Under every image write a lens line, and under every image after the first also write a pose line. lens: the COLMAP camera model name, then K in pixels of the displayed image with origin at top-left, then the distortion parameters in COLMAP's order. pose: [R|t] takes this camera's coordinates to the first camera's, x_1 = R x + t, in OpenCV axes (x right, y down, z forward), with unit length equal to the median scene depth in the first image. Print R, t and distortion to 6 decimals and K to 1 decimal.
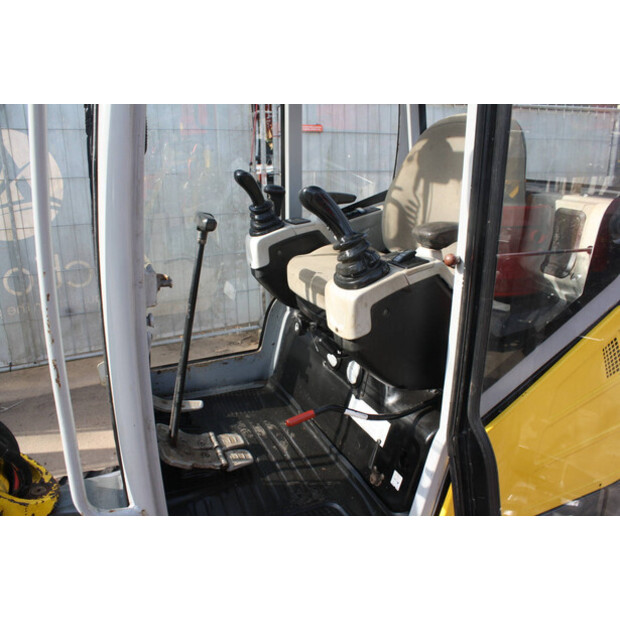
lens RADIAL K [[471.3, 0, 310.0], [0, 471.3, 310.0], [0, 0, 1]] dist [-0.004789, -0.001218]
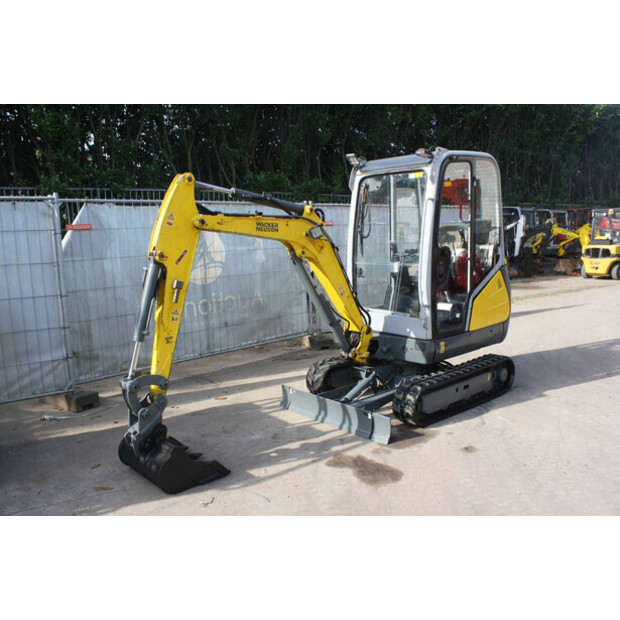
lens RADIAL K [[569.7, 0, 309.4], [0, 569.7, 296.1], [0, 0, 1]] dist [-0.086921, -0.001737]
pose [[0.961215, -0.058894, 0.269440, -1.666264], [0.108623, 0.978815, -0.173558, 0.645532], [-0.253510, 0.196094, 0.947248, -2.352705]]
